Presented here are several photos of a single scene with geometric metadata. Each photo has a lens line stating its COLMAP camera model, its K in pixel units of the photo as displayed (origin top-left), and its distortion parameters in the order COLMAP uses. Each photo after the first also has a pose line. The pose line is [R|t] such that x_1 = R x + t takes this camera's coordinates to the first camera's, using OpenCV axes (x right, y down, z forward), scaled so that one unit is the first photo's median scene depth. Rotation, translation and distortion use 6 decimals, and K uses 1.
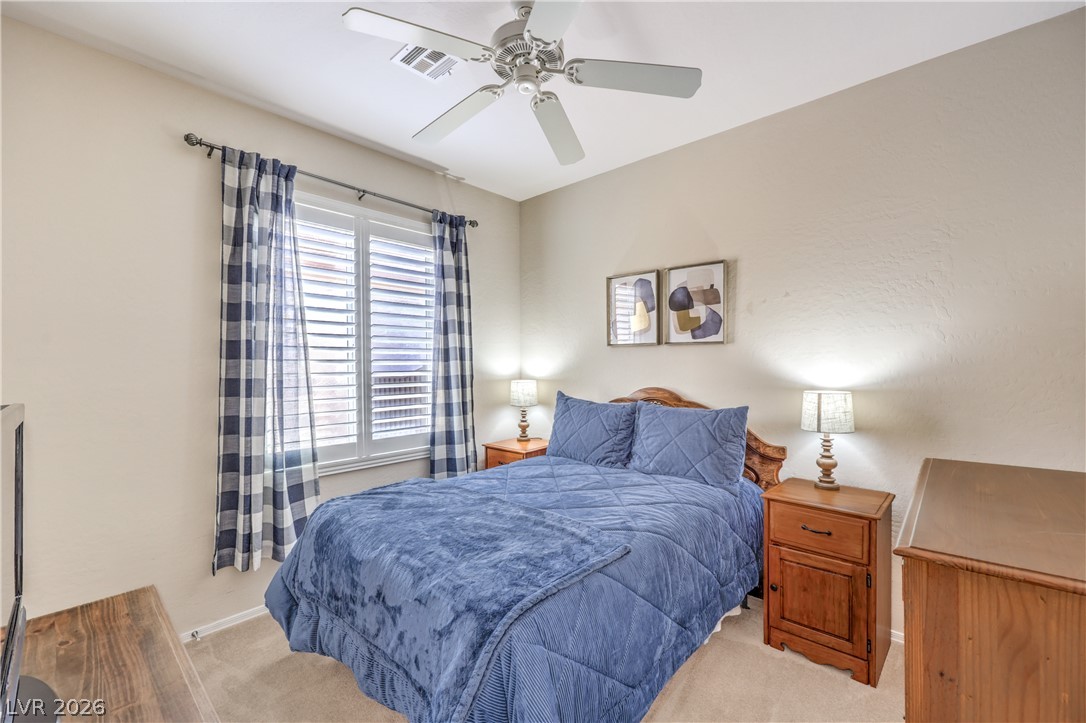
lens RADIAL K [[443.7, 0, 547.4], [0, 443.7, 366.1], [0, 0, 1]] dist [-0.001500, 0.001118]
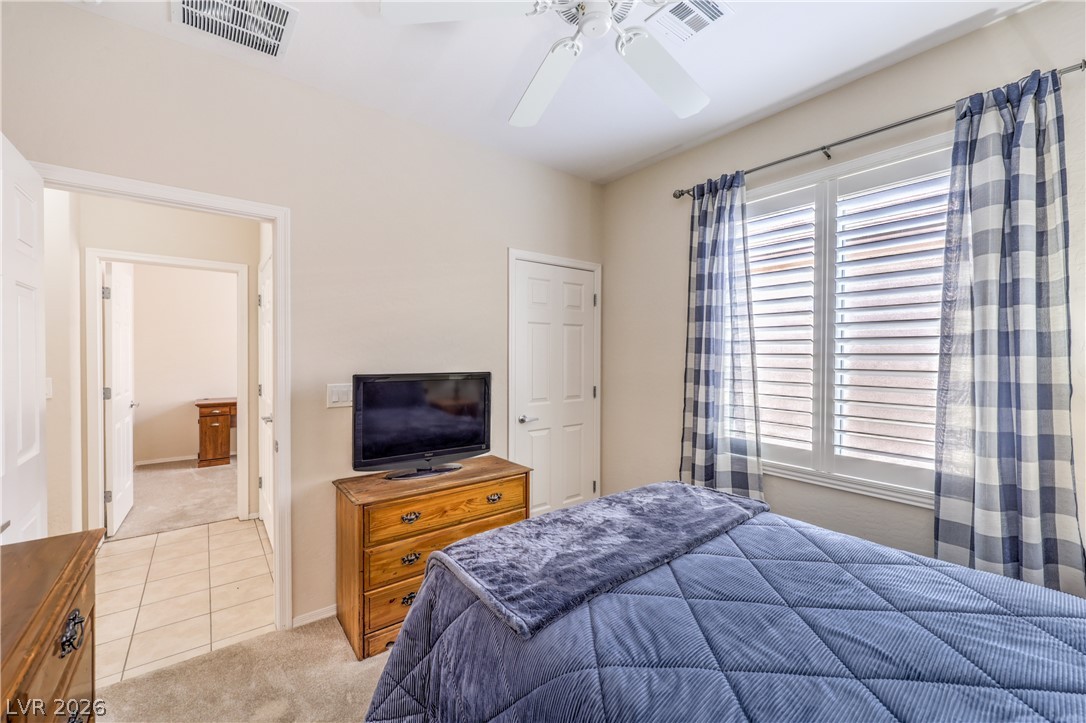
lens RADIAL K [[443.7, 0, 543.3], [0, 443.7, 355.6], [0, 0, 1]] dist [-0.001500, 0.001118]
pose [[-0.167976, 0.012360, -0.985714, 0.534837], [-0.003610, 0.999907, 0.013153, -0.021787], [0.985785, 0.005768, -0.167916, 0.693875]]
